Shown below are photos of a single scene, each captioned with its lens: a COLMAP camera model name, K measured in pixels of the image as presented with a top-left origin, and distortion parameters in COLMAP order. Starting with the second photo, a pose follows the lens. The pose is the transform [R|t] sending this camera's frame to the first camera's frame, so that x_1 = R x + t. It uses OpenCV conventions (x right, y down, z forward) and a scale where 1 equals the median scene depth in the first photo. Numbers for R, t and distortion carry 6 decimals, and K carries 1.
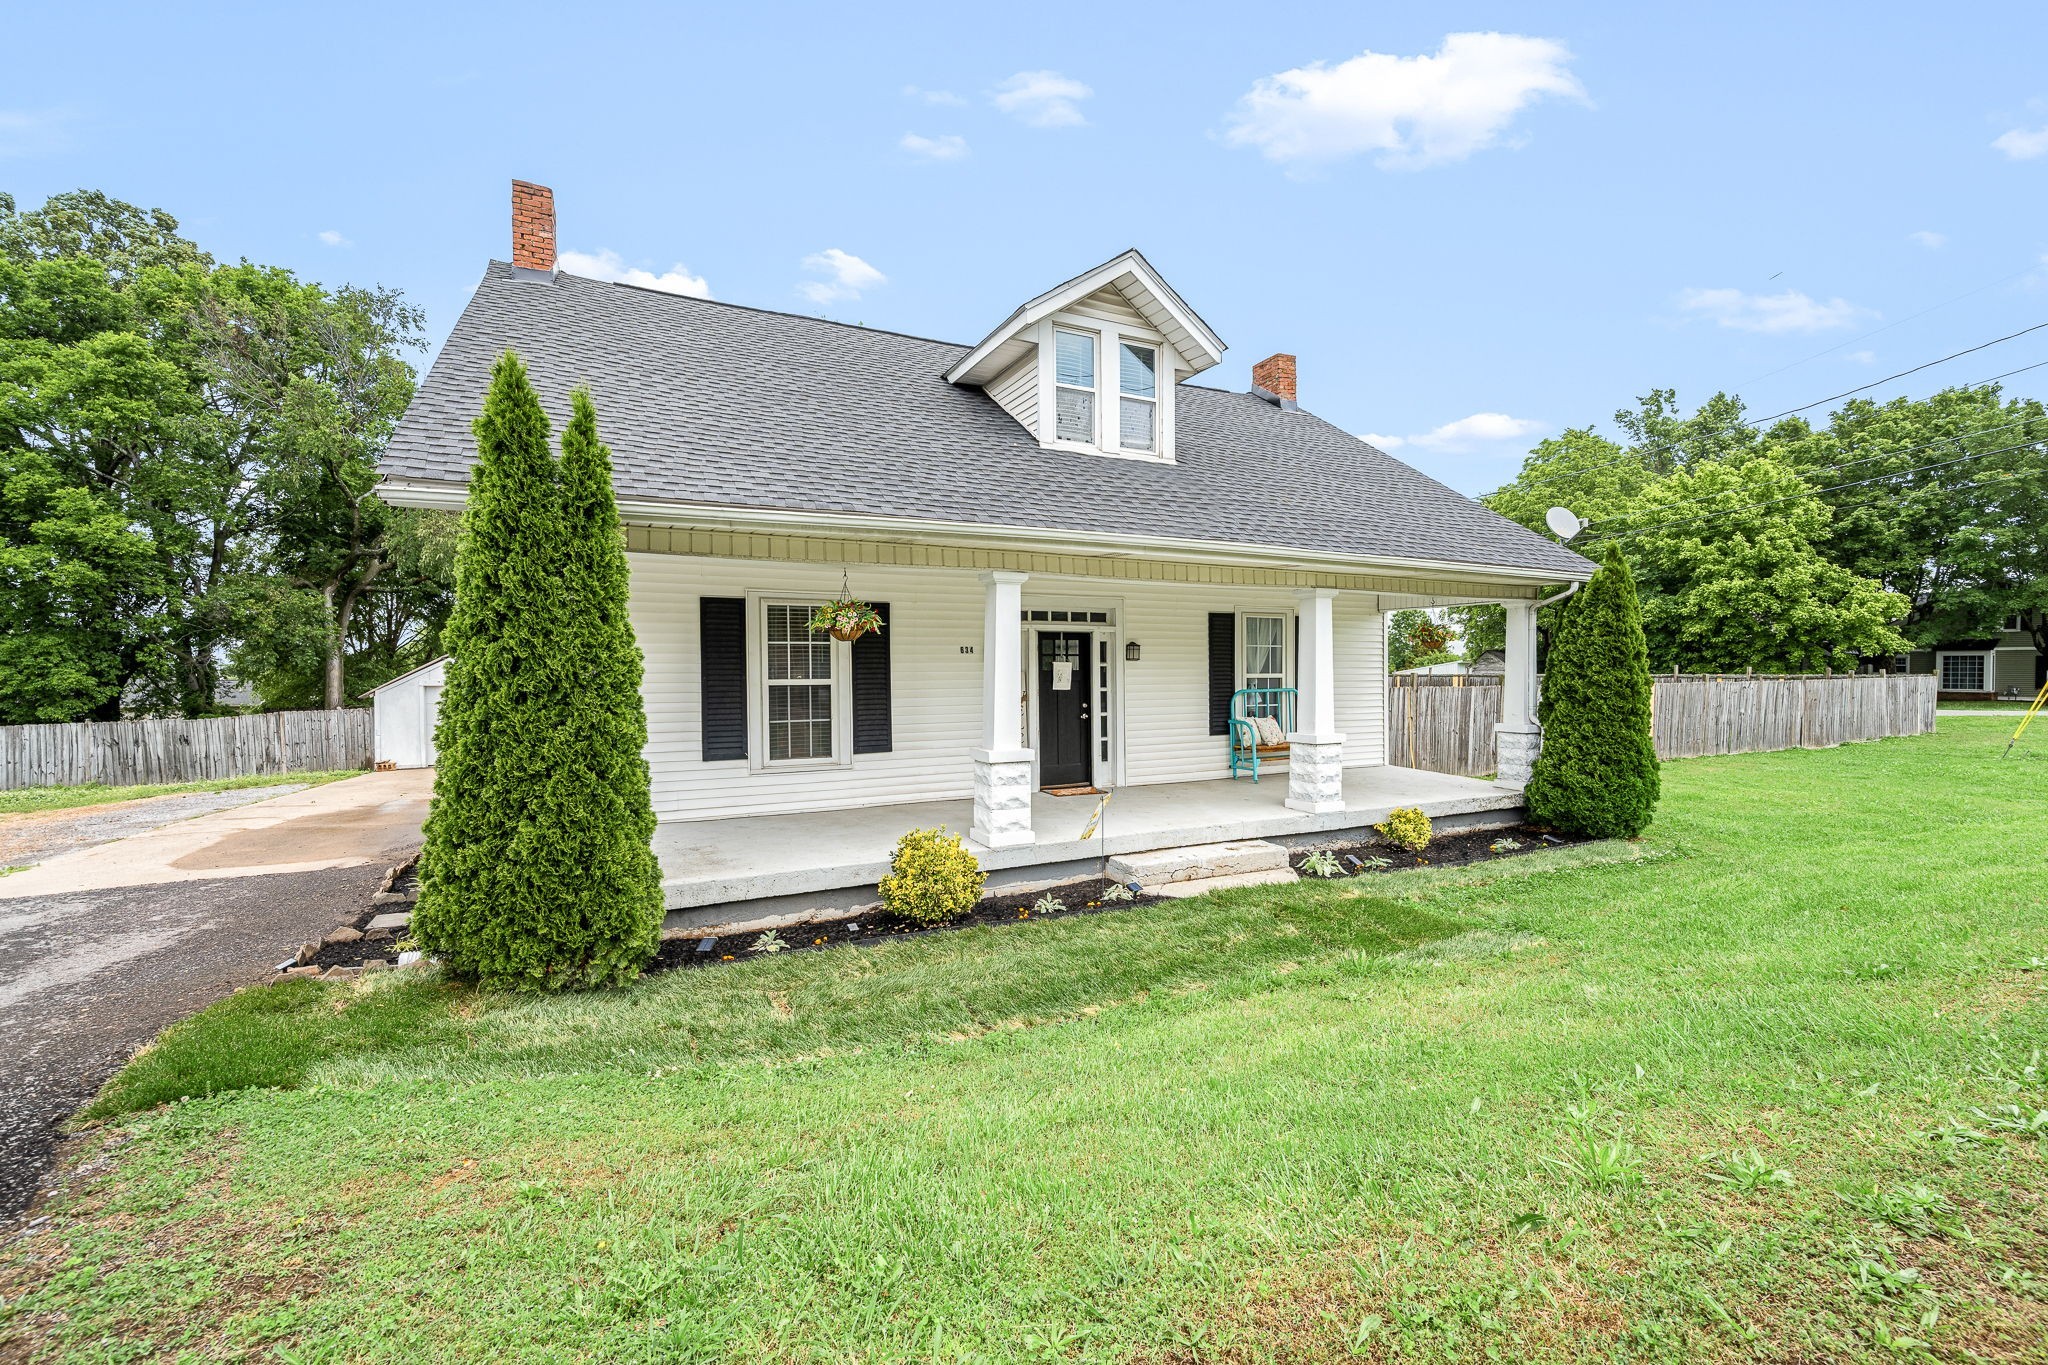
lens RADIAL K [[841.3, 0, 1023.6], [0, 841.3, 704.9], [0, 0, 1]] dist [0.000558, -0.000029]
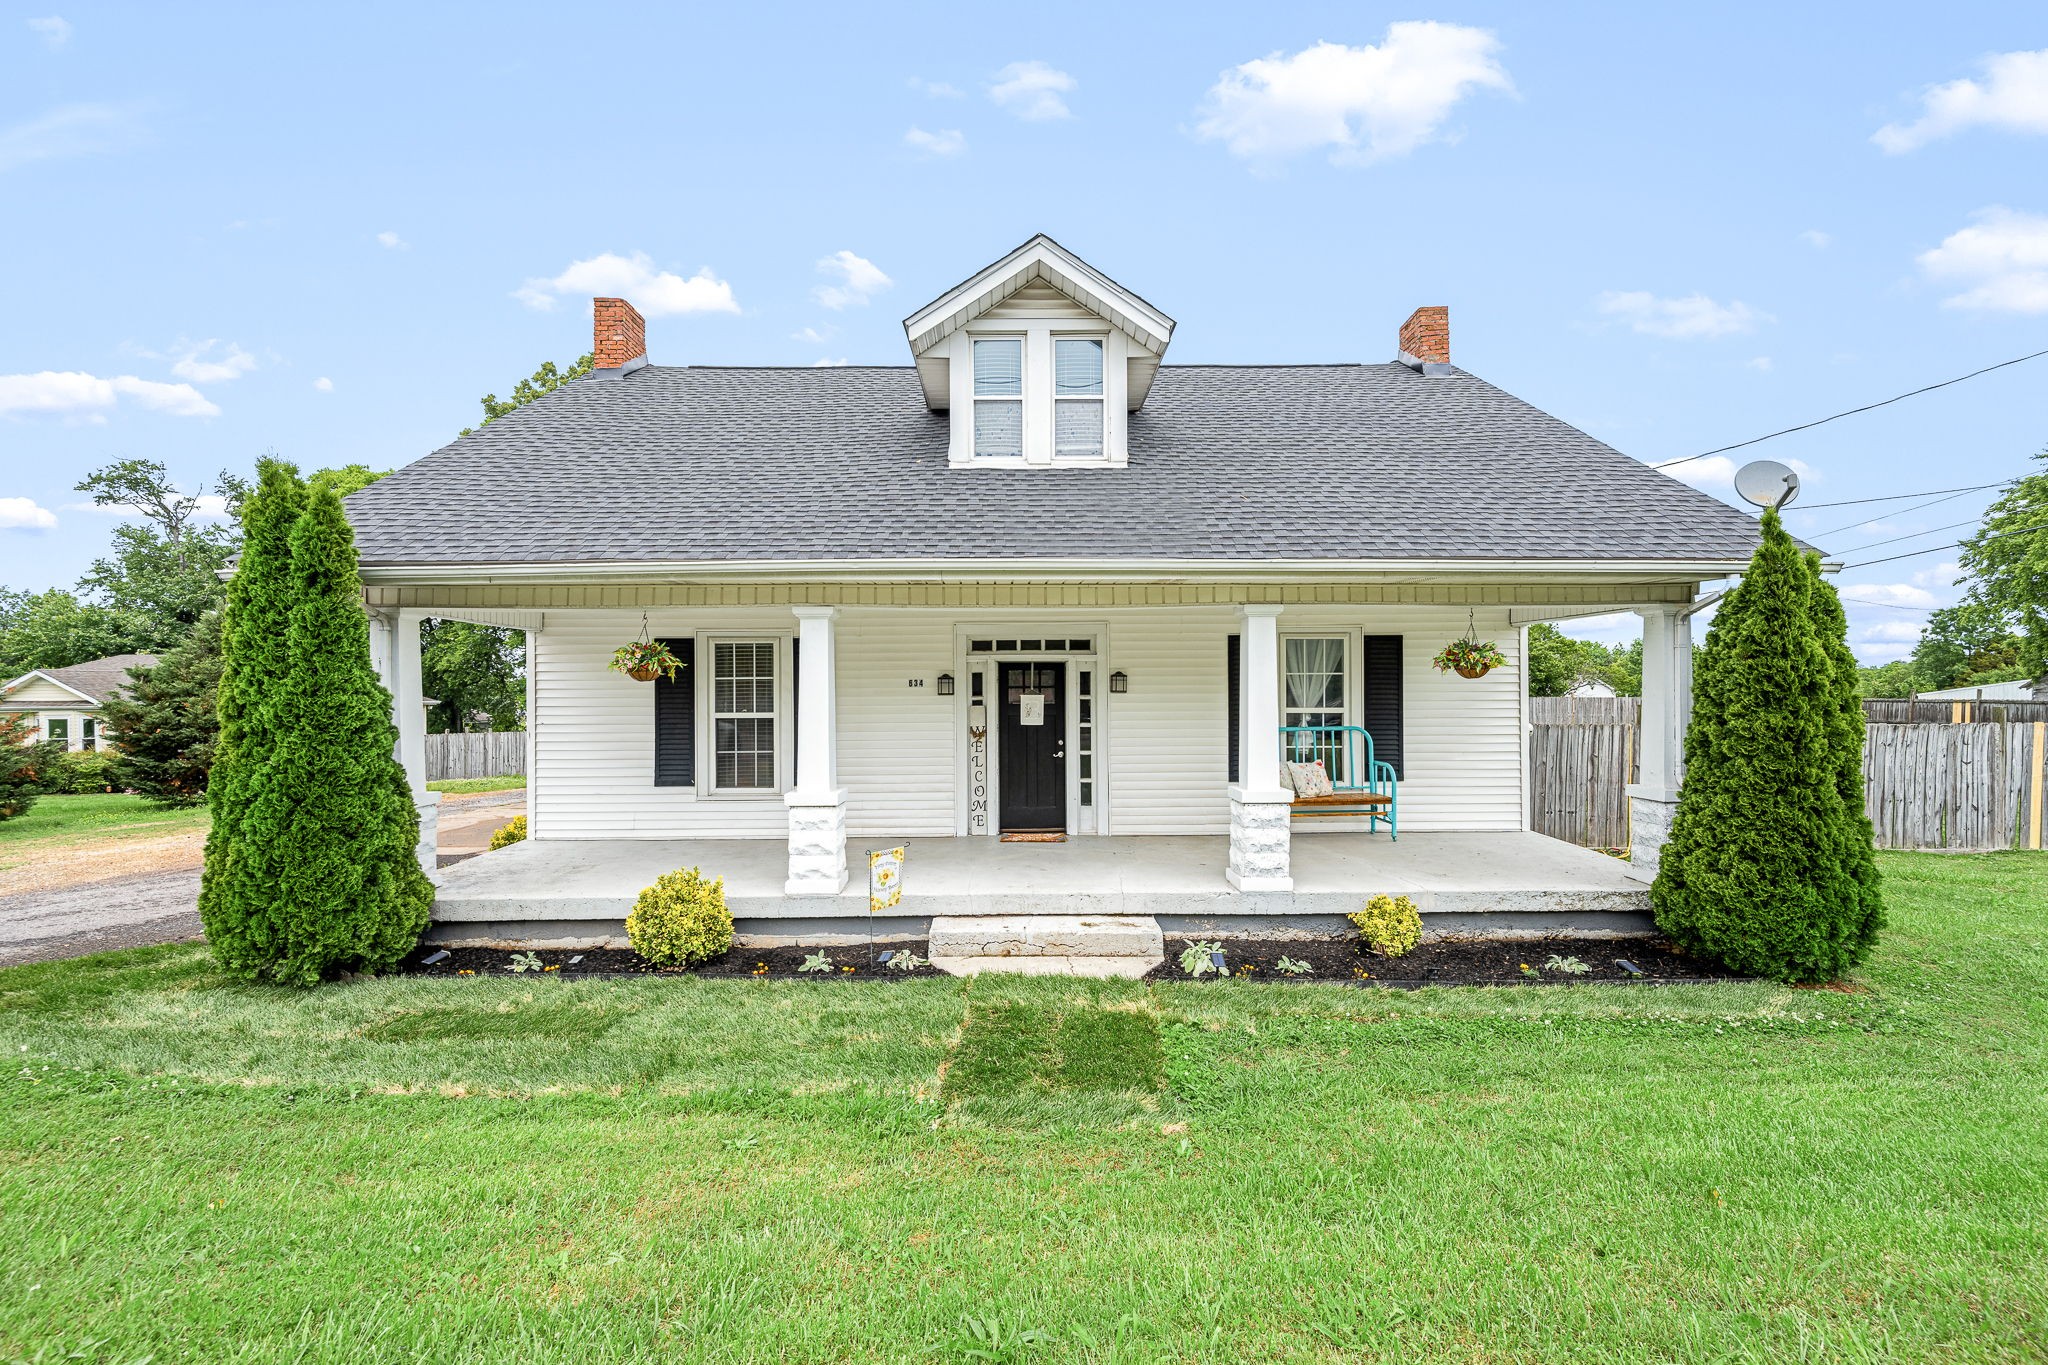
lens RADIAL K [[824.6, 0, 1023.8], [0, 824.6, 710.7], [0, 0, 1]] dist [-0.001249, -0.000029]
pose [[0.902168, 0.010989, -0.431246, 0.465396], [-0.017288, 0.999793, -0.010689, -0.026191], [0.431039, 0.017099, 0.902171, 0.202327]]
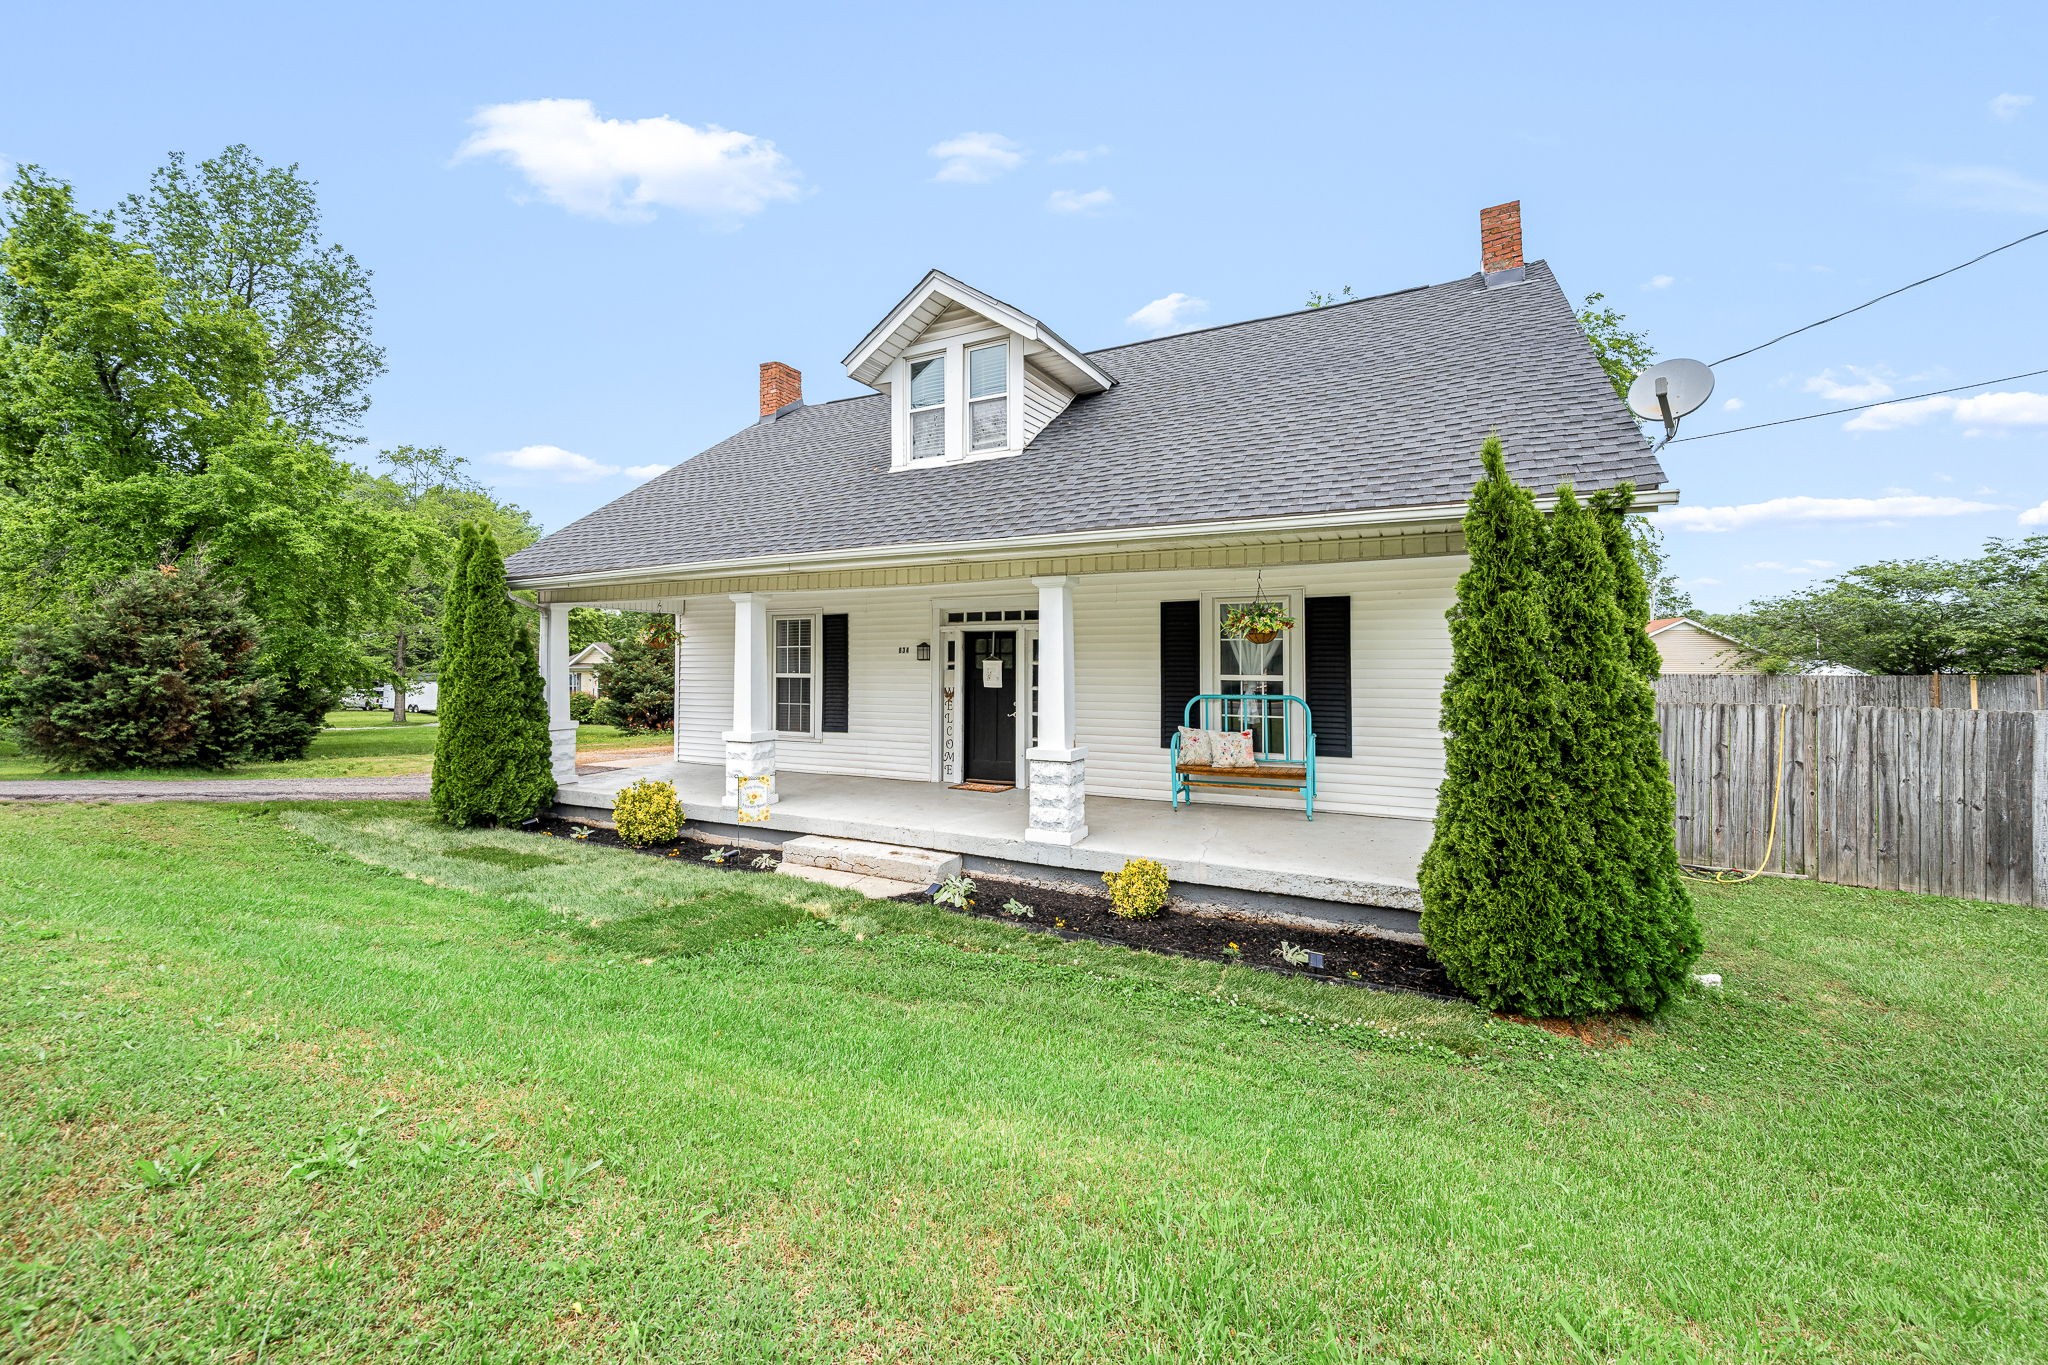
lens RADIAL K [[833.1, 0, 985.4], [0, 833.1, 660.3], [0, 0, 1]] dist [-0.001703, -0.000046]
pose [[0.575567, 0.004157, -0.817744, 0.955139], [-0.035227, 0.999185, -0.019715, -0.033818], [0.816996, 0.040154, 0.575244, 0.444897]]
